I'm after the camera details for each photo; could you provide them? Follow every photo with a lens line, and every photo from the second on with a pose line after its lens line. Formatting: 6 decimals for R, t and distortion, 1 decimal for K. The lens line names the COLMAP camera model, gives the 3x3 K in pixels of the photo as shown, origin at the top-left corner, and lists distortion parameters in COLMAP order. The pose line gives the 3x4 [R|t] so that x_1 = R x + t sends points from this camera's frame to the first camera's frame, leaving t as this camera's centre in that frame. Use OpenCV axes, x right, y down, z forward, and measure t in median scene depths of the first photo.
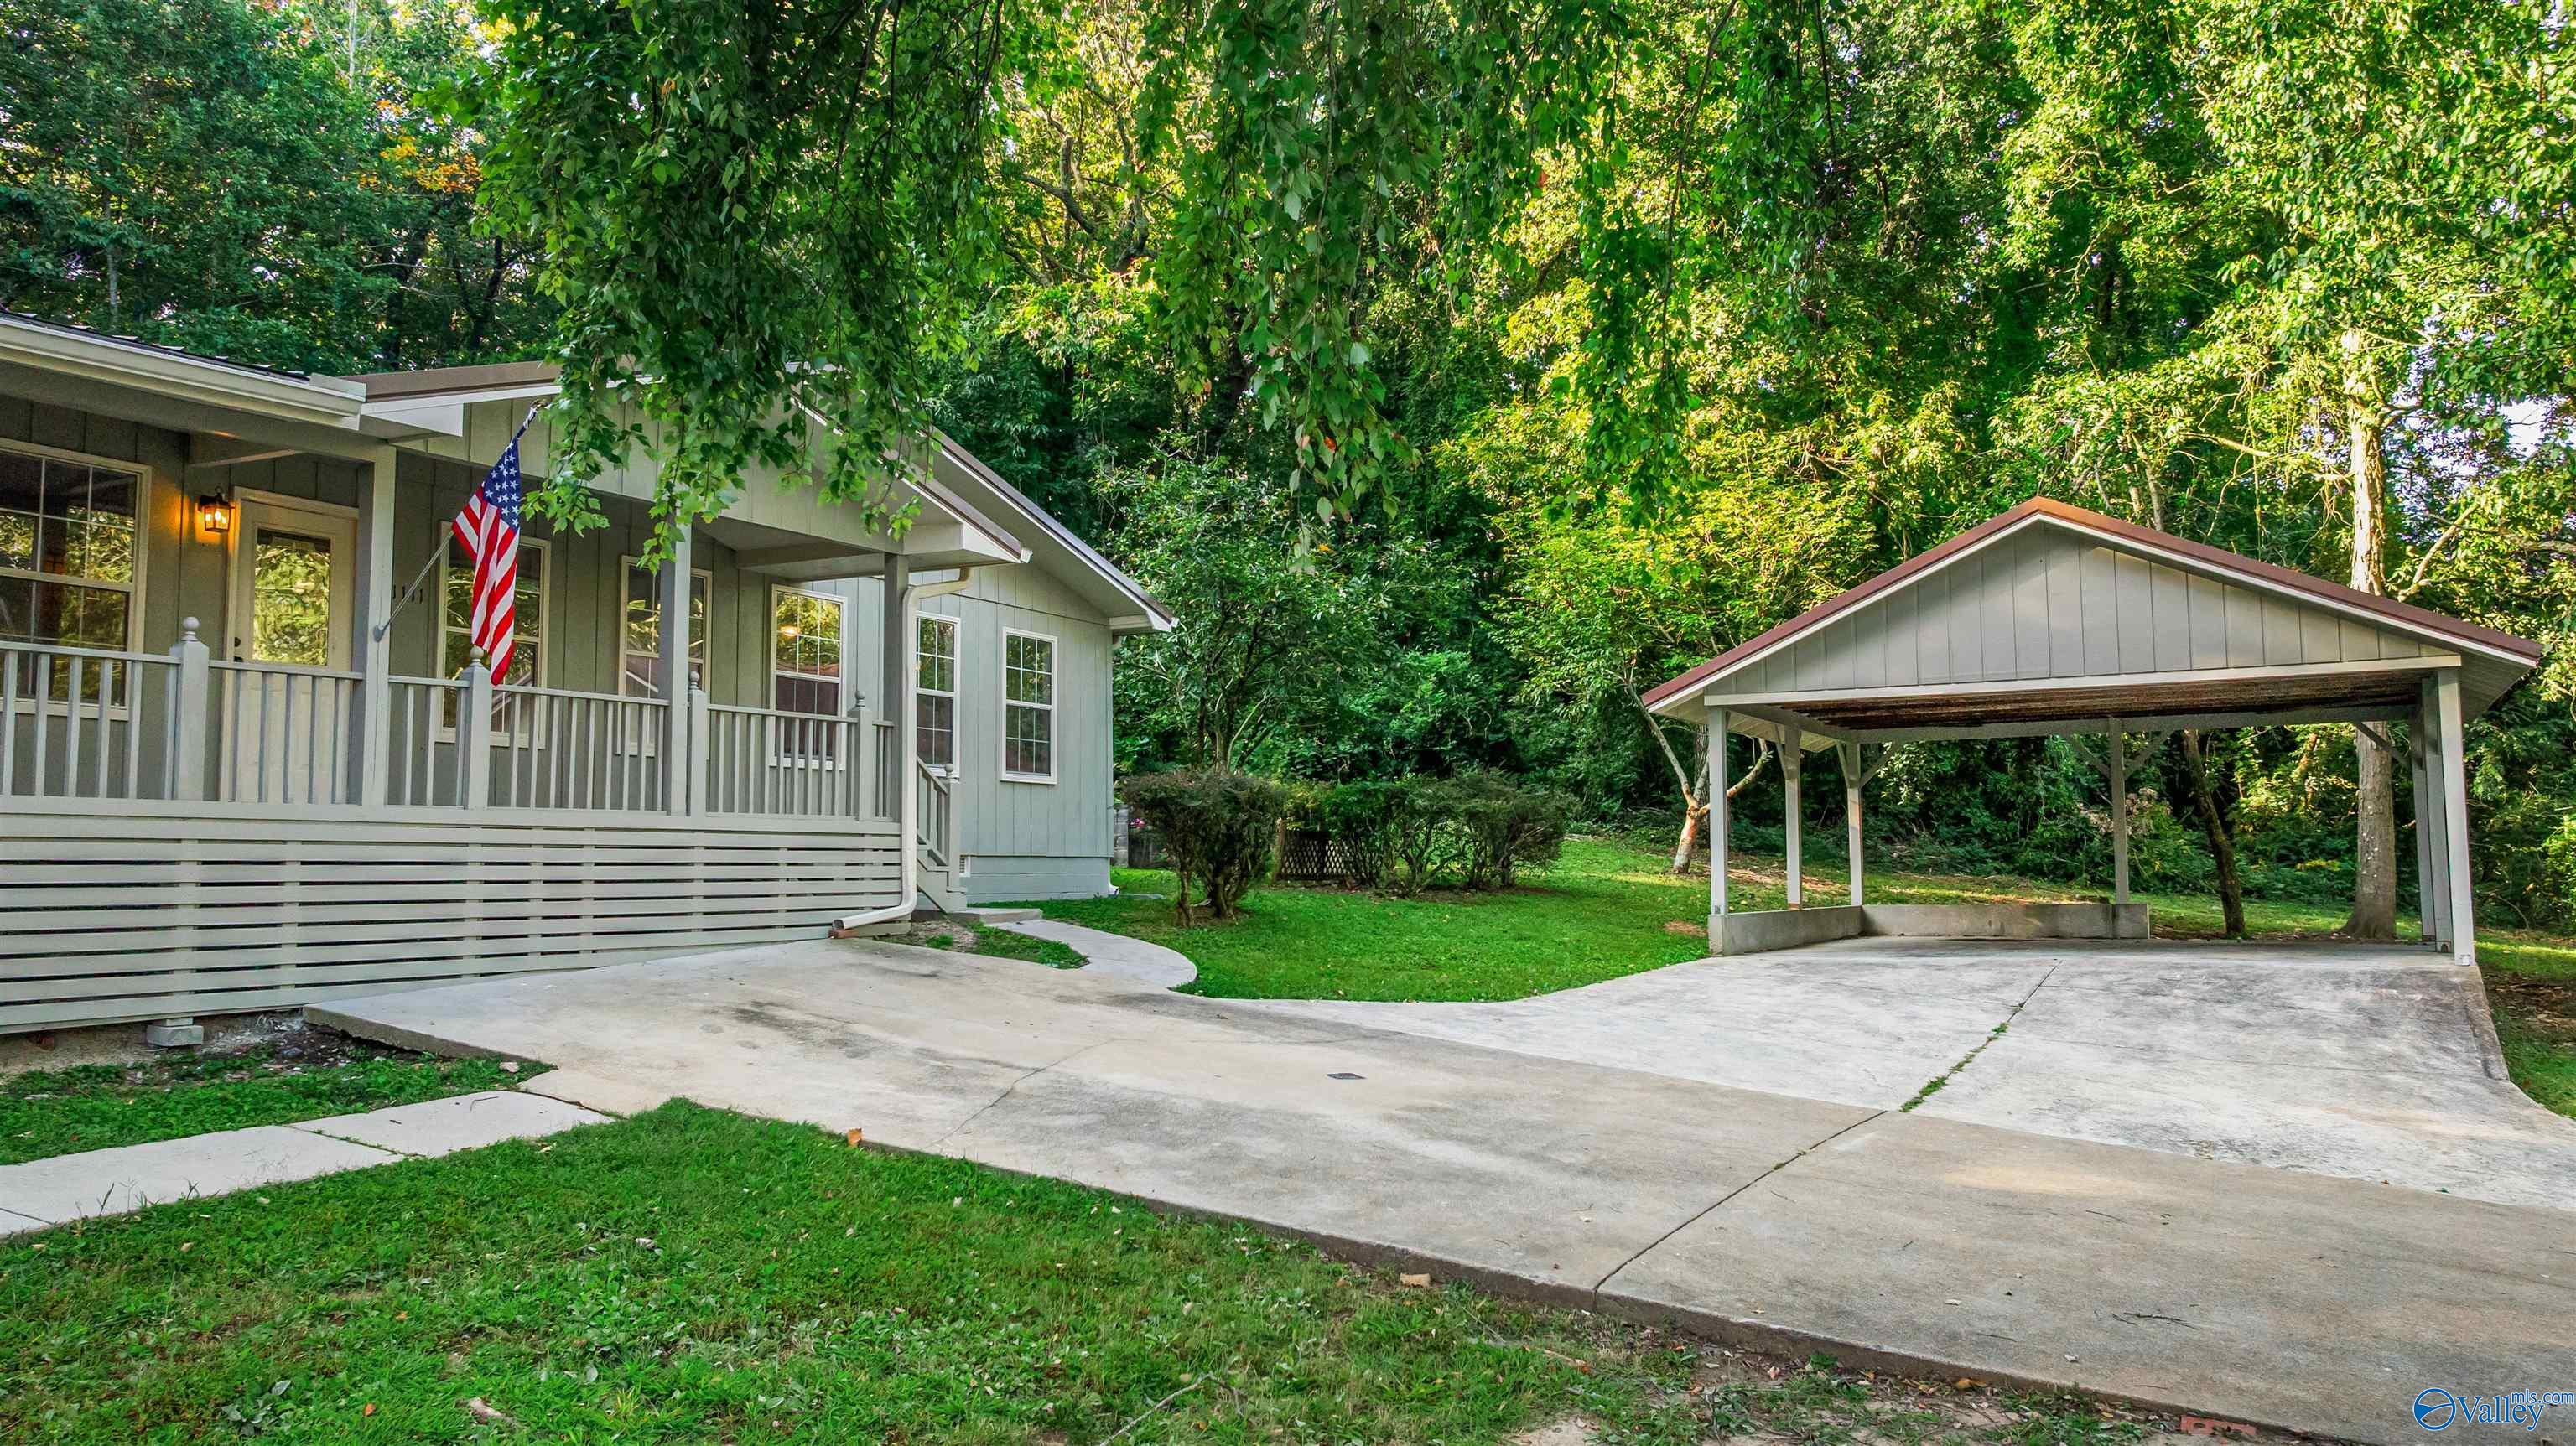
lens RADIAL K [[1892.3, 0, 1288.0], [0, 1892.3, 723.0], [0, 0, 1]] dist [-0.003822, -0.000320]
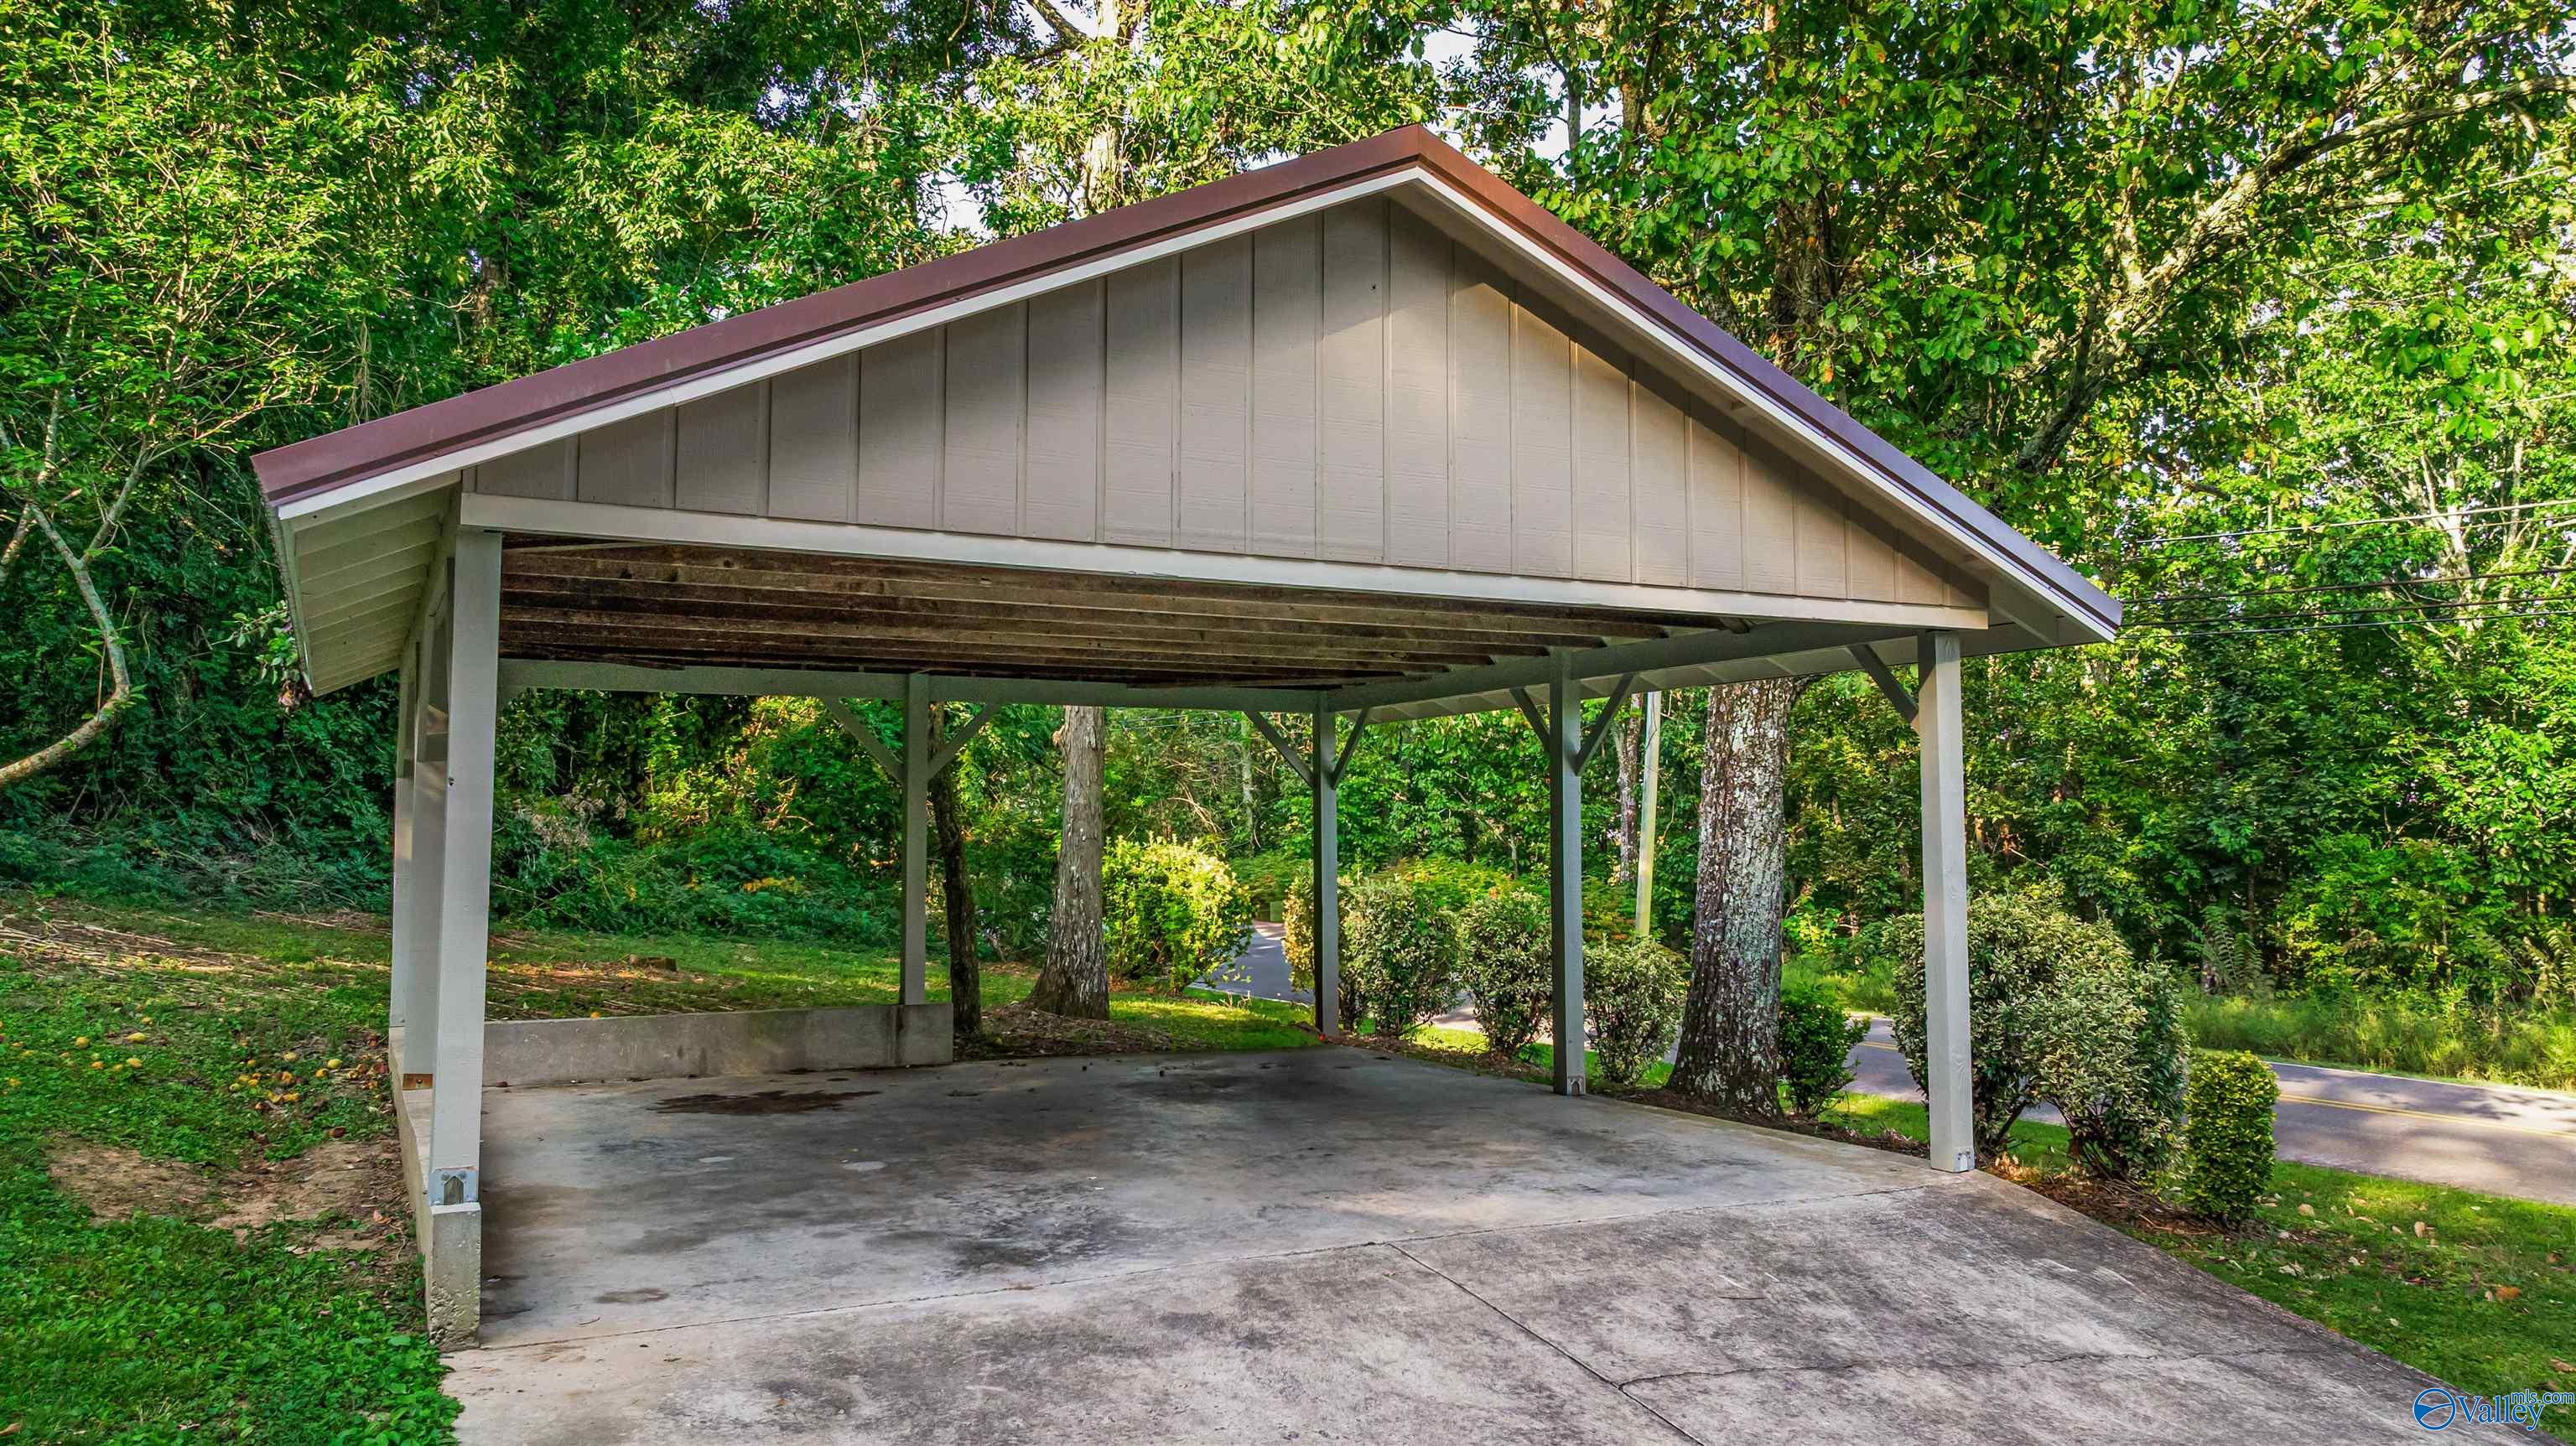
lens RADIAL K [[1892.3, 0, 1288.0], [0, 1892.3, 723.0], [0, 0, 1]] dist [-0.003822, -0.000320]
pose [[0.569055, 0.062327, 0.819934, 0.030566], [-0.074956, 0.996904, -0.023758, 0.013655], [-0.818876, -0.047939, 0.571965, 0.479640]]
